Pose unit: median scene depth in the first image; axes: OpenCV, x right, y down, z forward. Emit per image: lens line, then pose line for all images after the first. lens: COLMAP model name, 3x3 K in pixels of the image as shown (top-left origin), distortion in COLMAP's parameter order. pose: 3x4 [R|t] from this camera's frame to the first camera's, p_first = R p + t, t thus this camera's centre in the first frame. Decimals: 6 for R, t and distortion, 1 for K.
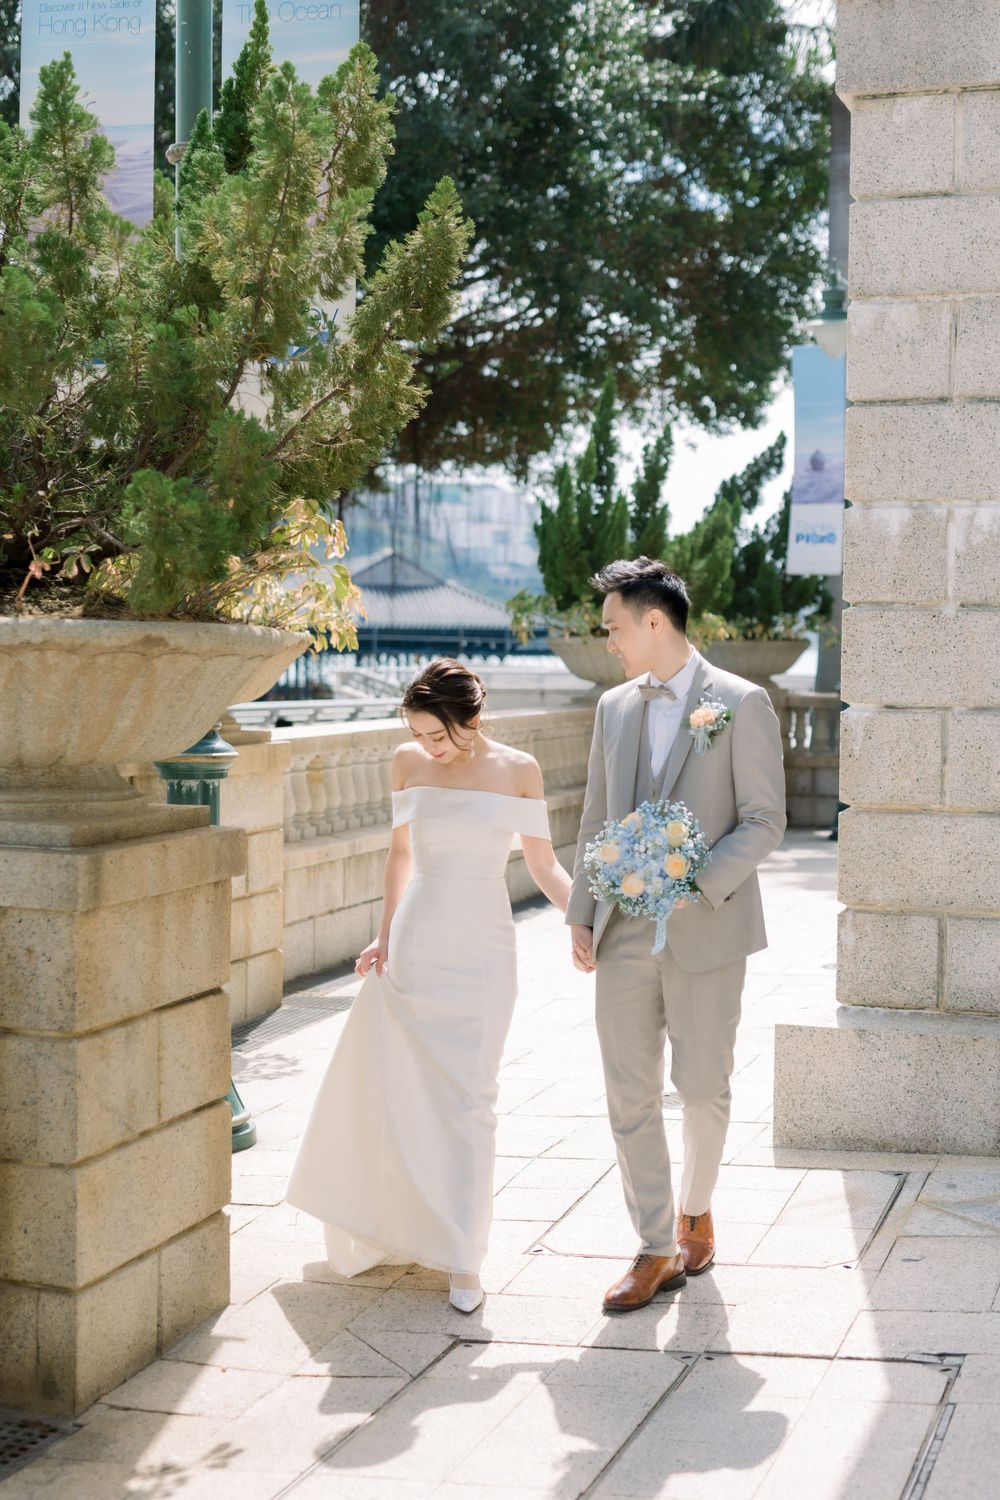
lens RADIAL K [[2124.7, 0, 500.0], [0, 2124.7, 750.0], [0, 0, 1]] dist [-0.023366, -0.080766]
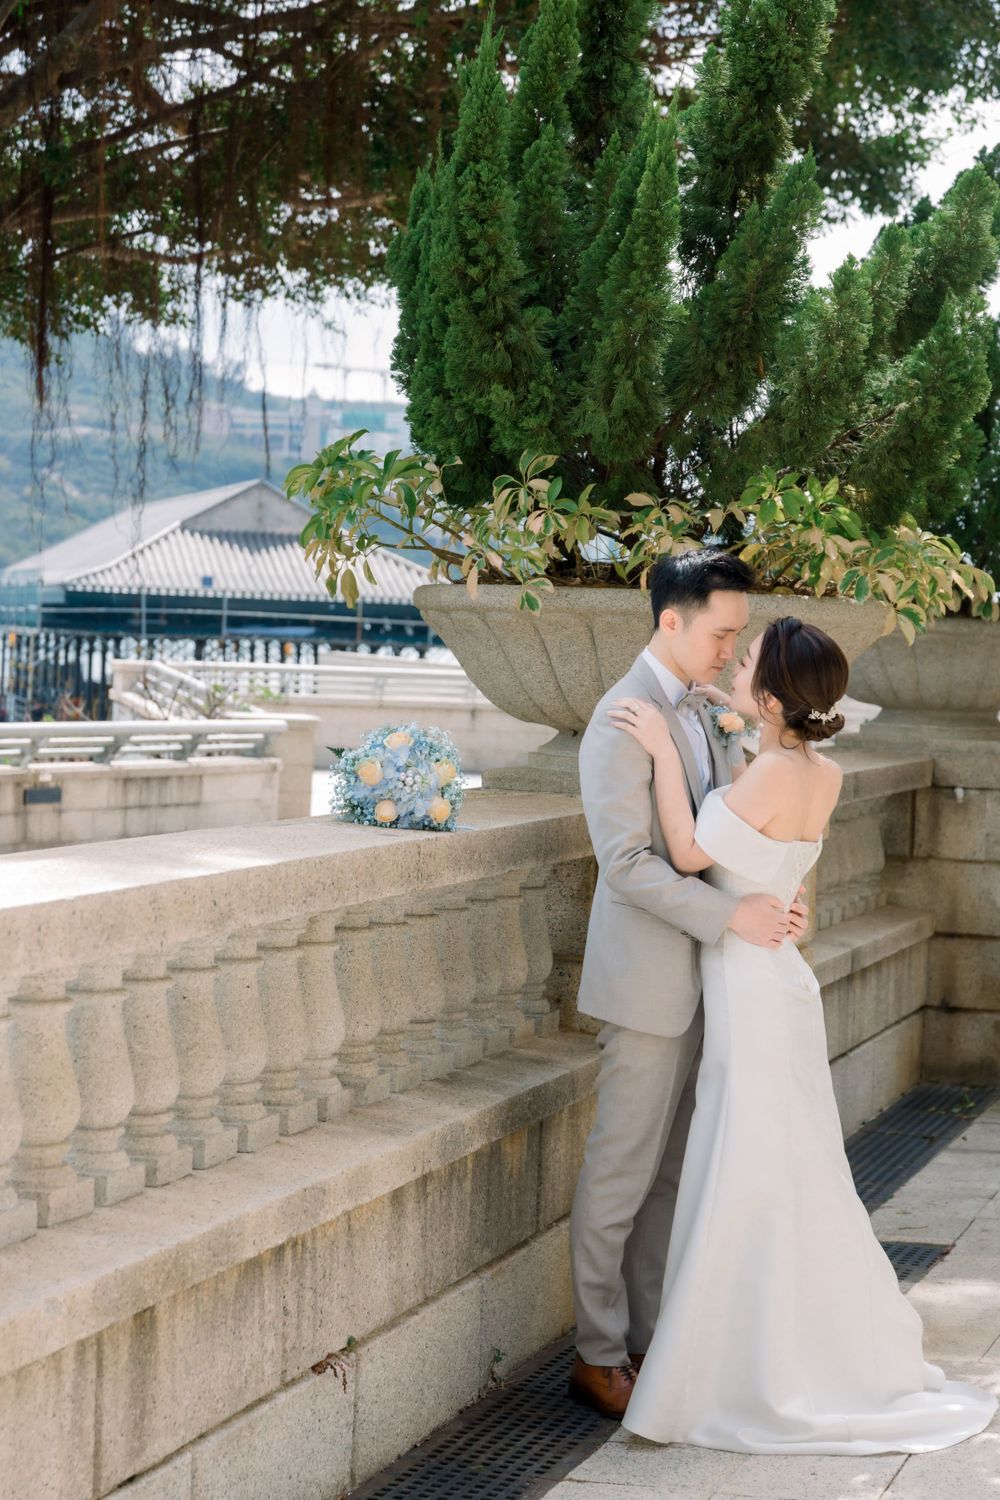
lens RADIAL K [[2982.6, 0, 500.0], [0, 2982.6, 750.0], [0, 0, 1]] dist [0.009401, -0.005465]
pose [[0.999329, 0.028545, 0.022939, 0.025879], [-0.028292, 0.999536, -0.011274, -0.023244], [-0.023250, 0.010618, 0.999673, 0.548828]]
